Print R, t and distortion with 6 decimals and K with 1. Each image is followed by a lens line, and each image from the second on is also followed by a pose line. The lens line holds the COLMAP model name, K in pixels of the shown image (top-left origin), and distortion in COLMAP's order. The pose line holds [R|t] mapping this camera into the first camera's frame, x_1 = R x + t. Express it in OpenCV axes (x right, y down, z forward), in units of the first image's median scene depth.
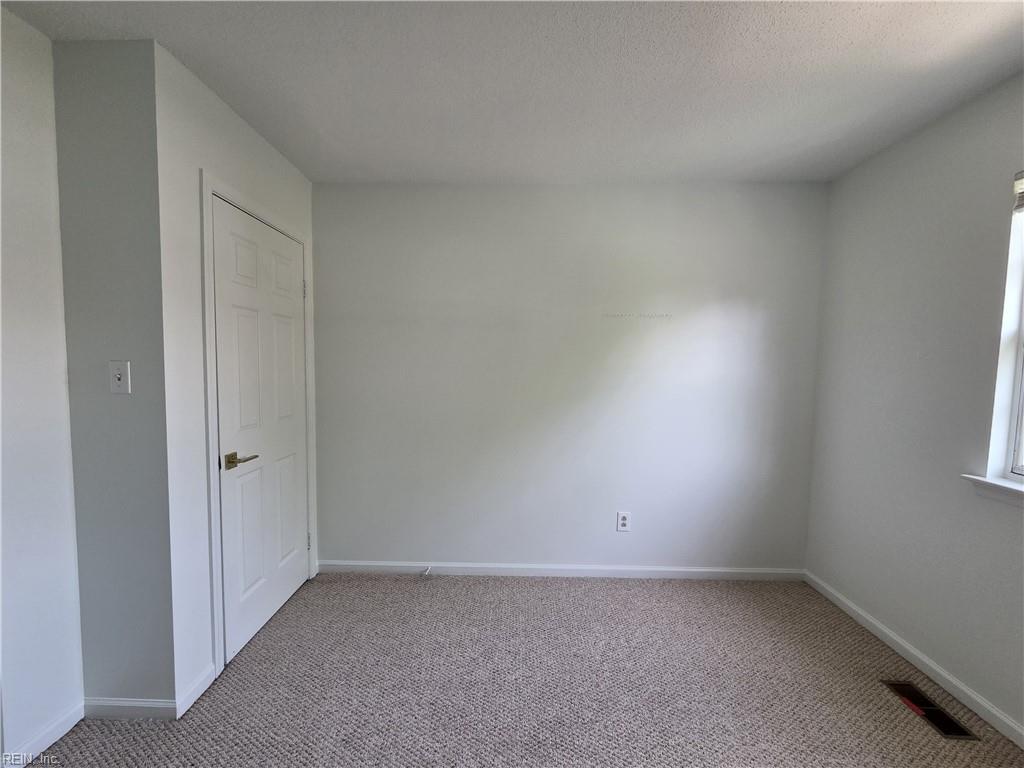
lens RADIAL K [[419.0, 0, 512.2], [0, 419.0, 390.4], [0, 0, 1]] dist [-0.001578, -0.000019]
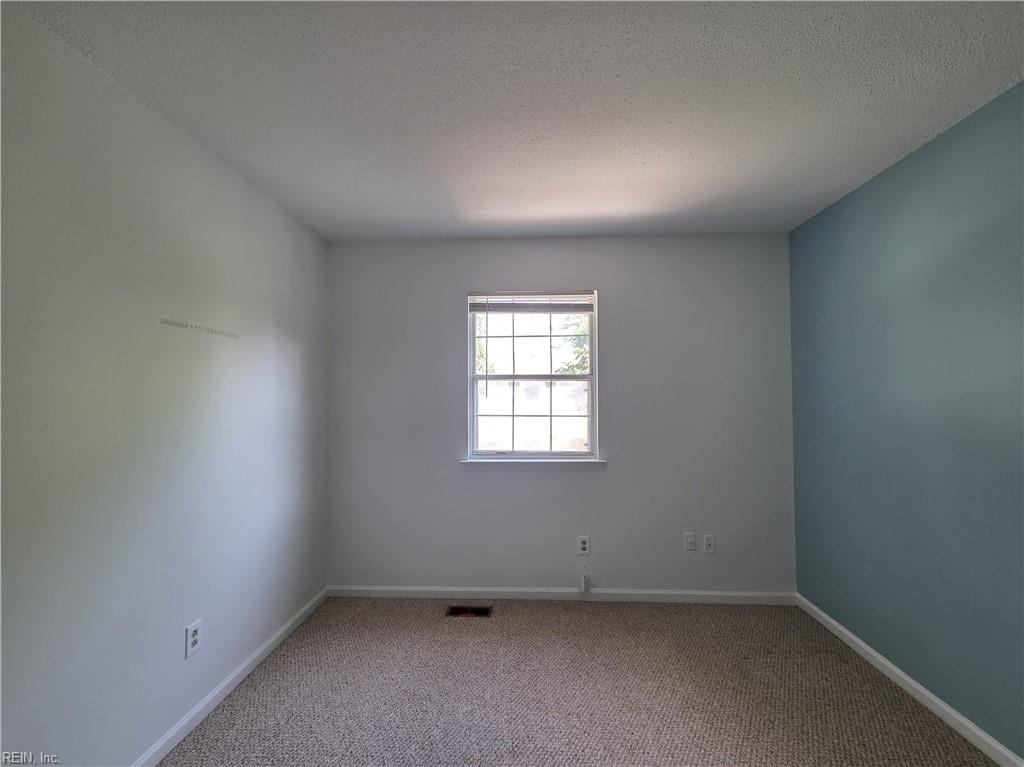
lens RADIAL K [[415.4, 0, 512.0], [0, 415.4, 383.5], [0, 0, 1]] dist [-0.011255, -0.000222]
pose [[0.029080, 0.028633, 0.999167, -0.381862], [0.077039, 0.996552, -0.030800, -0.025395], [-0.996604, 0.077871, 0.026774, 0.468717]]
